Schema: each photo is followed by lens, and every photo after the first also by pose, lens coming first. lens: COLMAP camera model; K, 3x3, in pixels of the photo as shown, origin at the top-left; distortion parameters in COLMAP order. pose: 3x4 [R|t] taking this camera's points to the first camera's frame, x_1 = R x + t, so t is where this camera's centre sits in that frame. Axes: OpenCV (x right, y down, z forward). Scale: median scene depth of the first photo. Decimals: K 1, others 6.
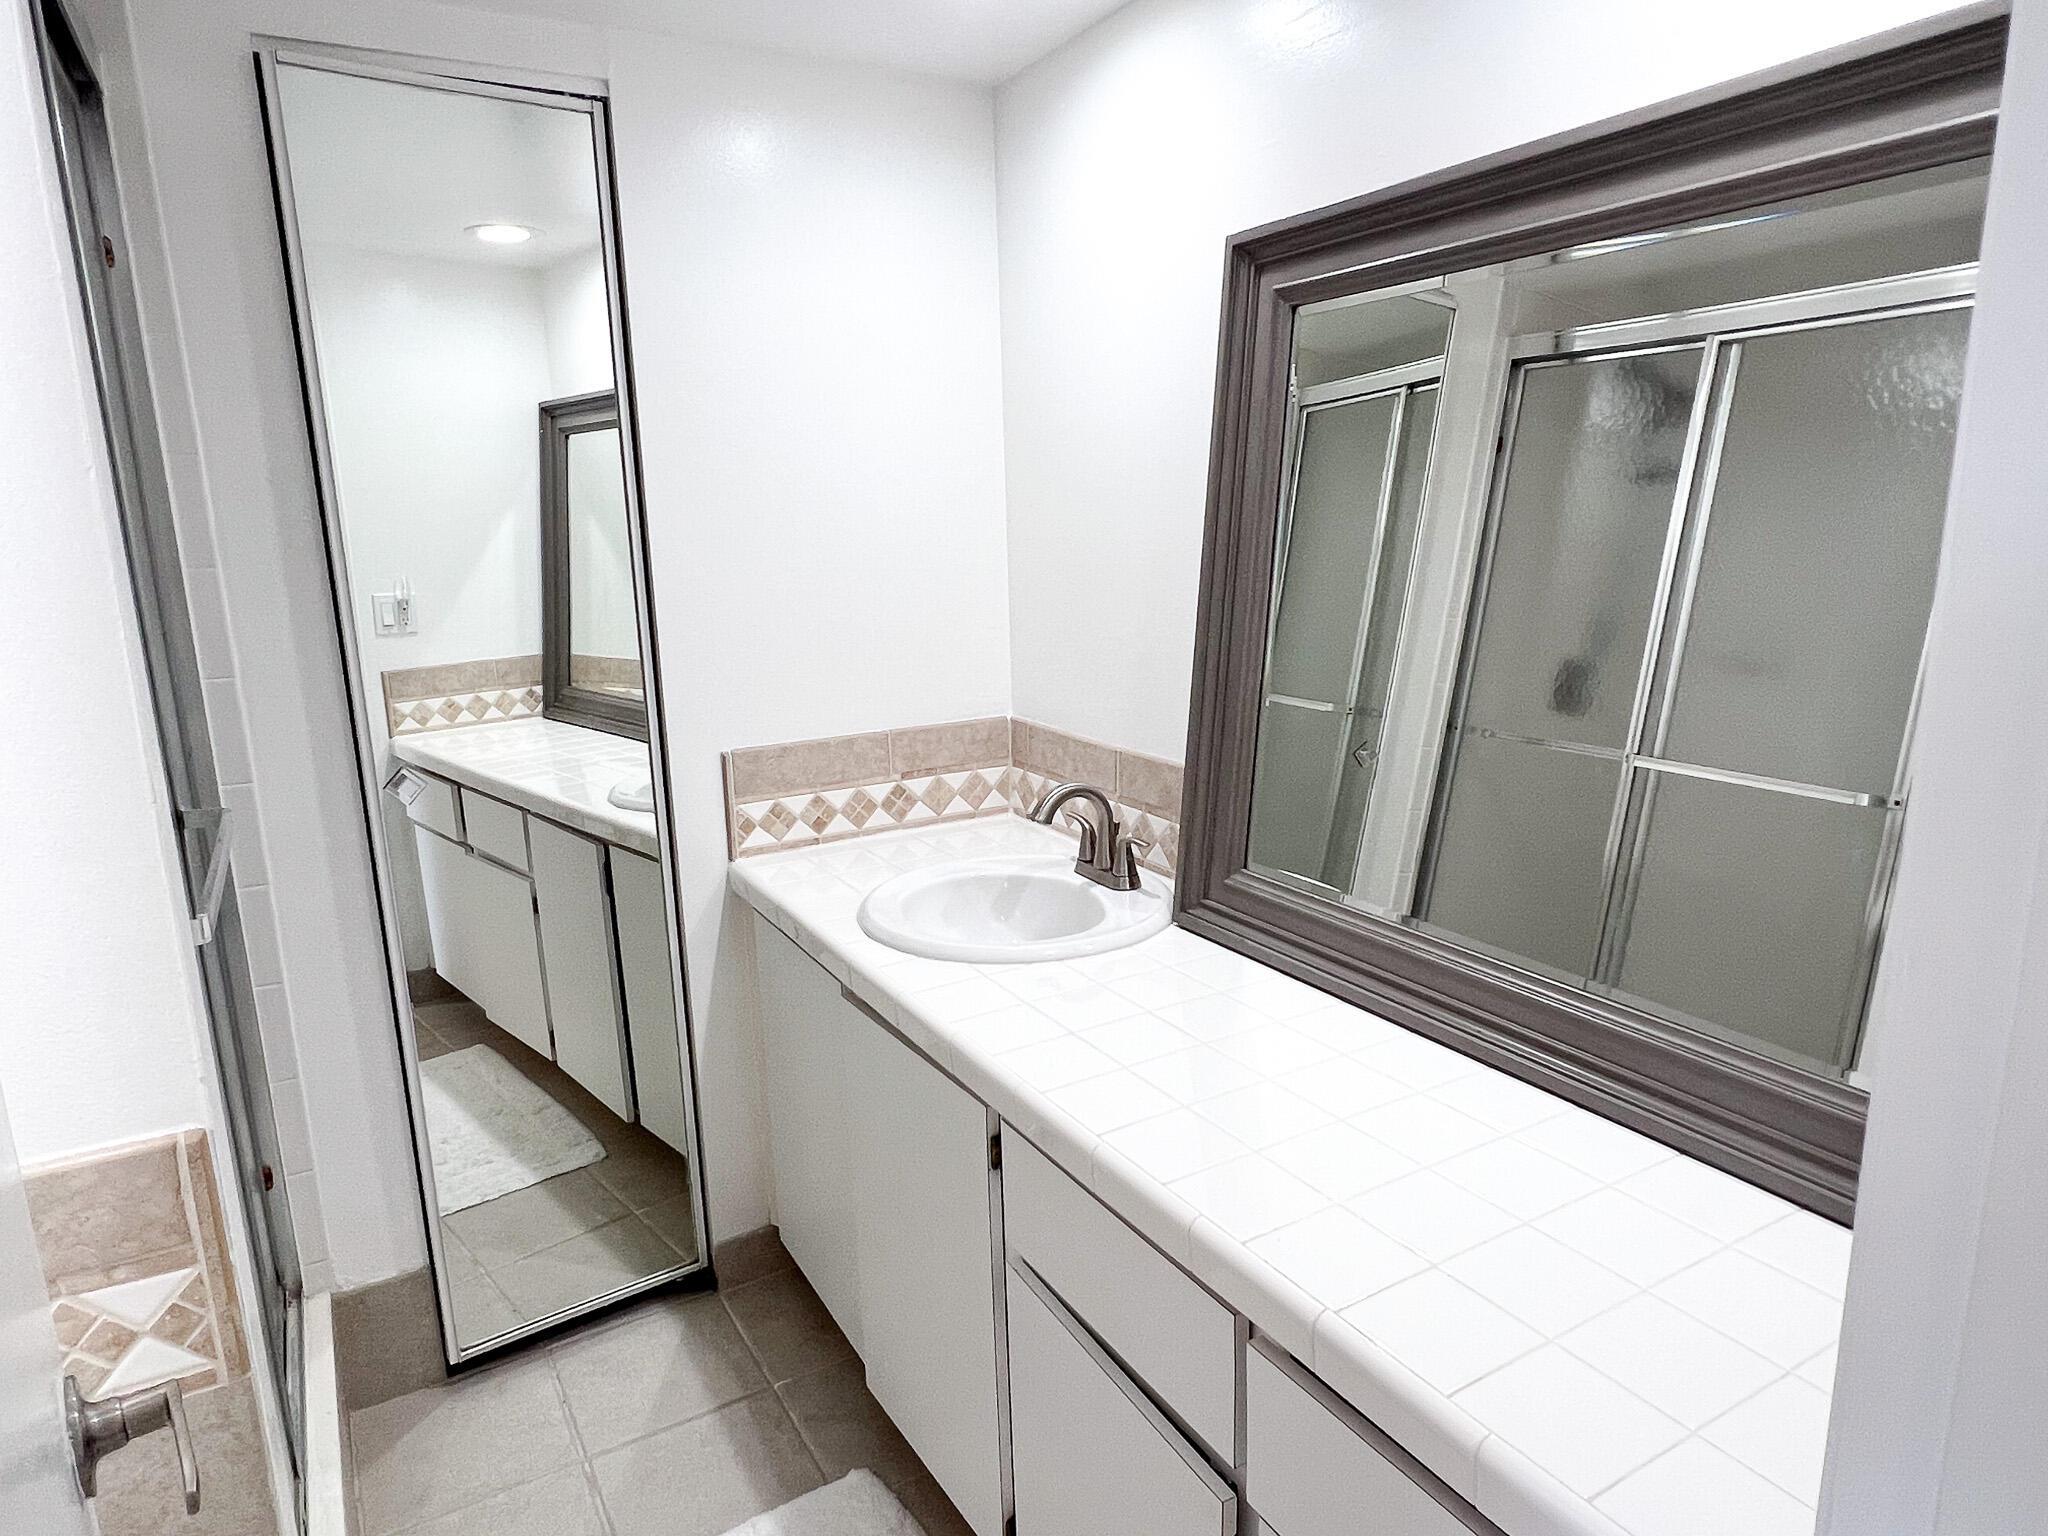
lens RADIAL K [[1236.1, 0, 1022.3], [0, 1236.1, 771.5], [0, 0, 1]] dist [-0.005603, 0.002811]
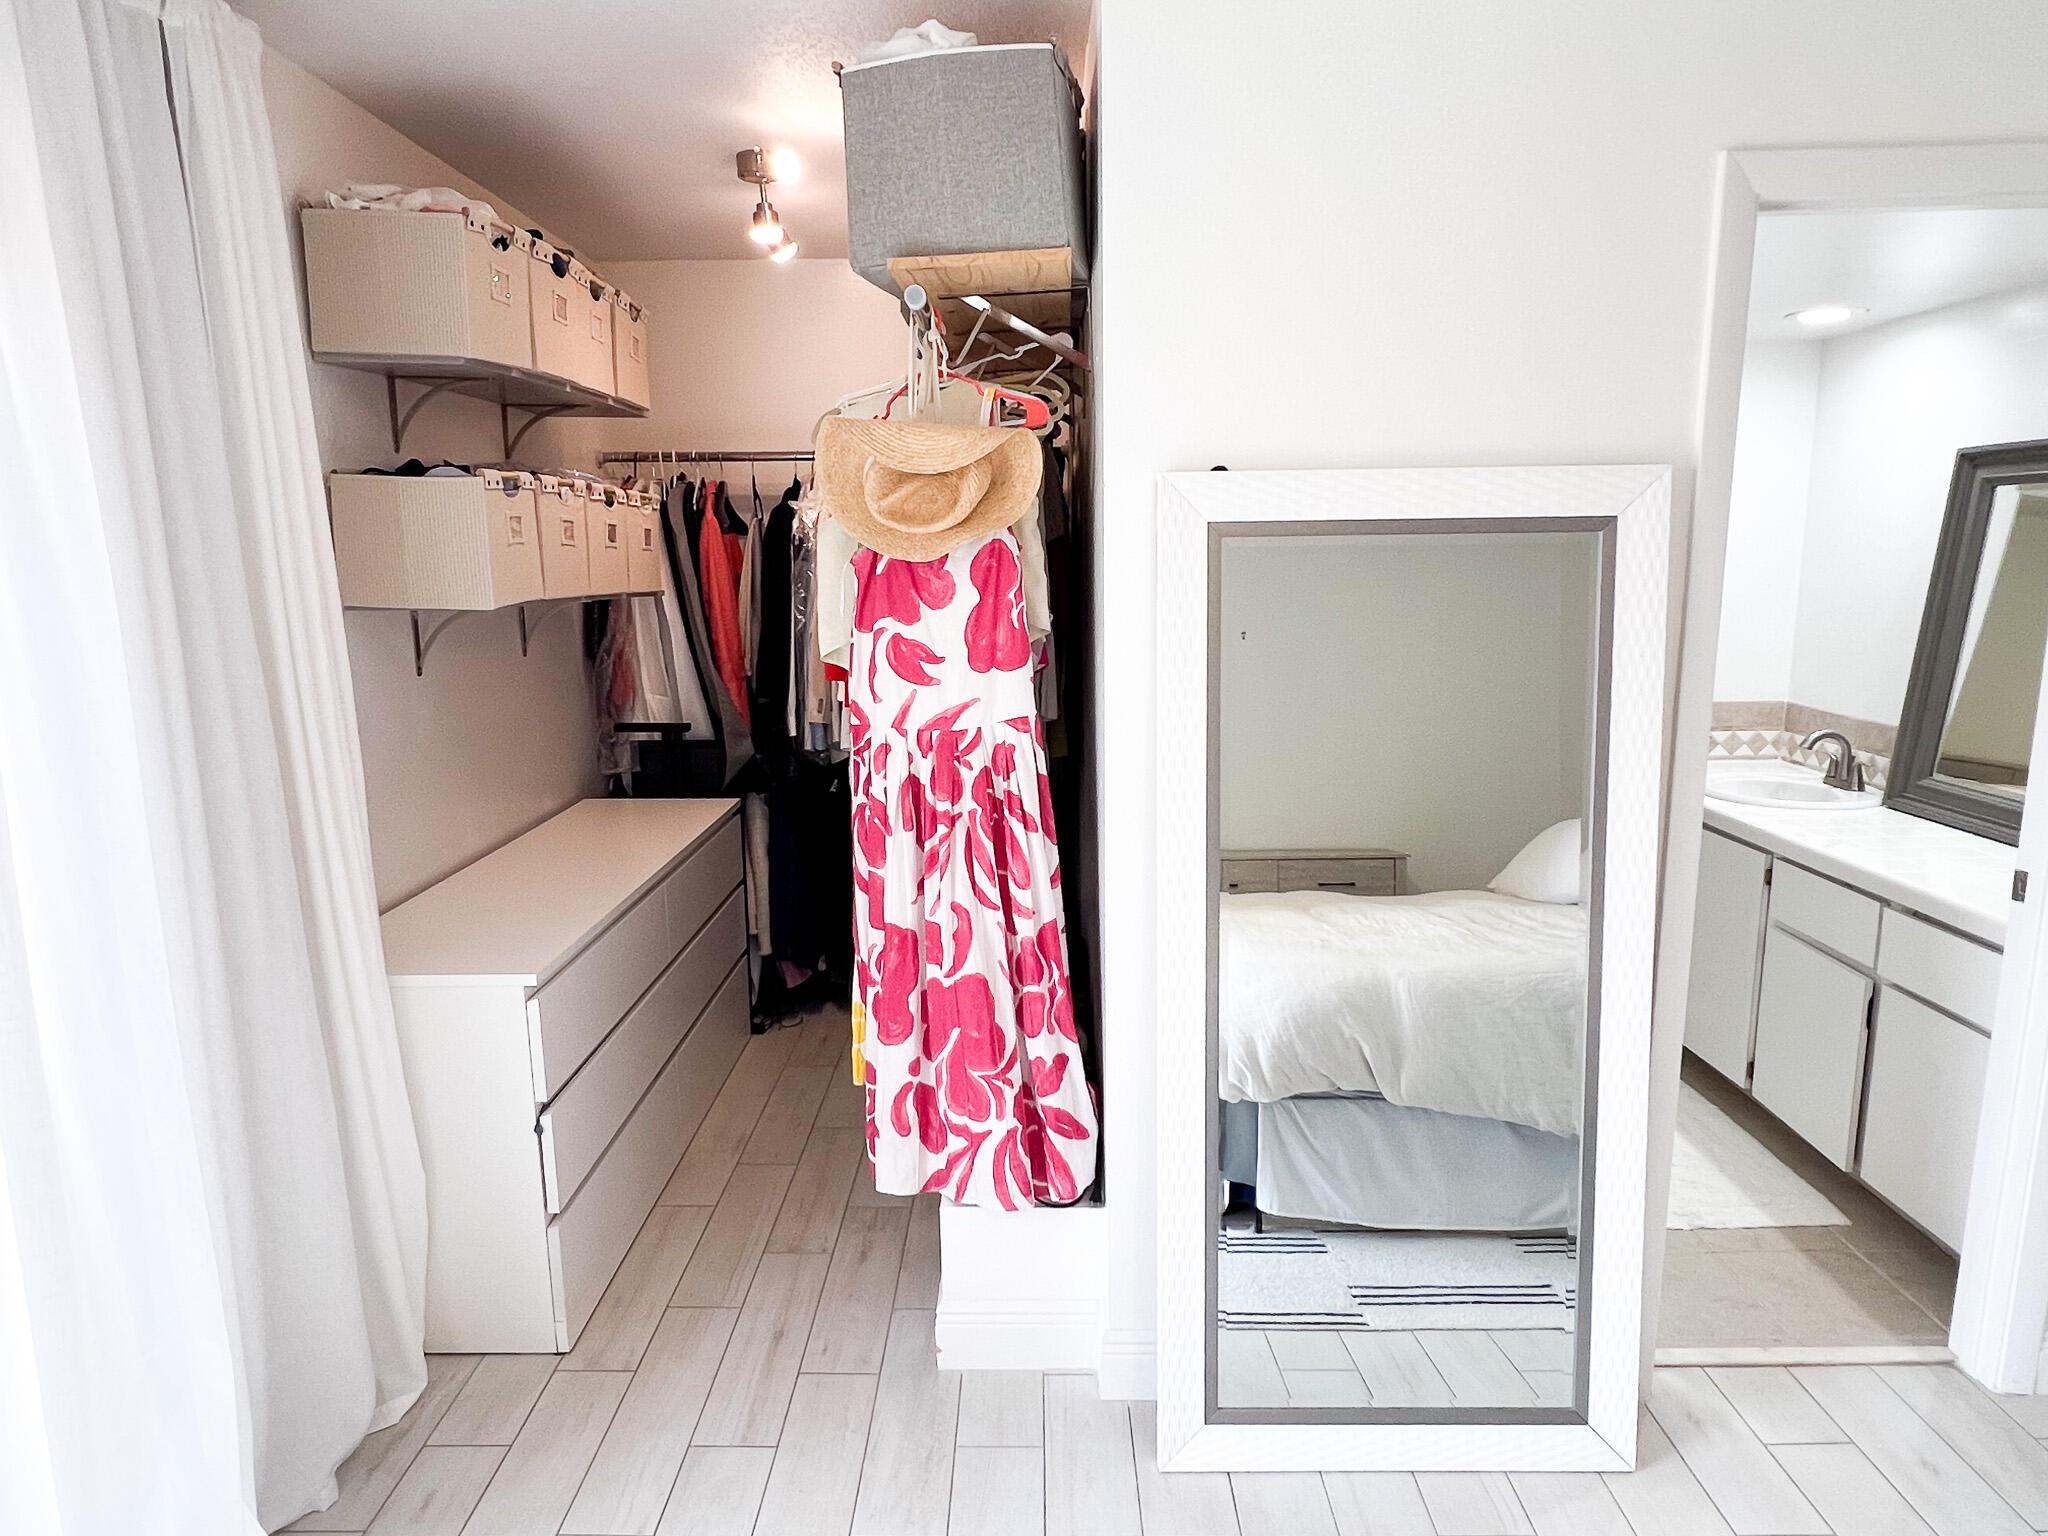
lens RADIAL K [[1236.1, 0, 1024.3], [0, 1236.1, 777.0], [0, 0, 1]] dist [-0.005603, 0.002811]
pose [[0.856740, 0.105965, -0.504746, -0.046971], [-0.112328, 0.993510, 0.017913, 0.169110], [0.503368, 0.041350, 0.863082, -1.119164]]
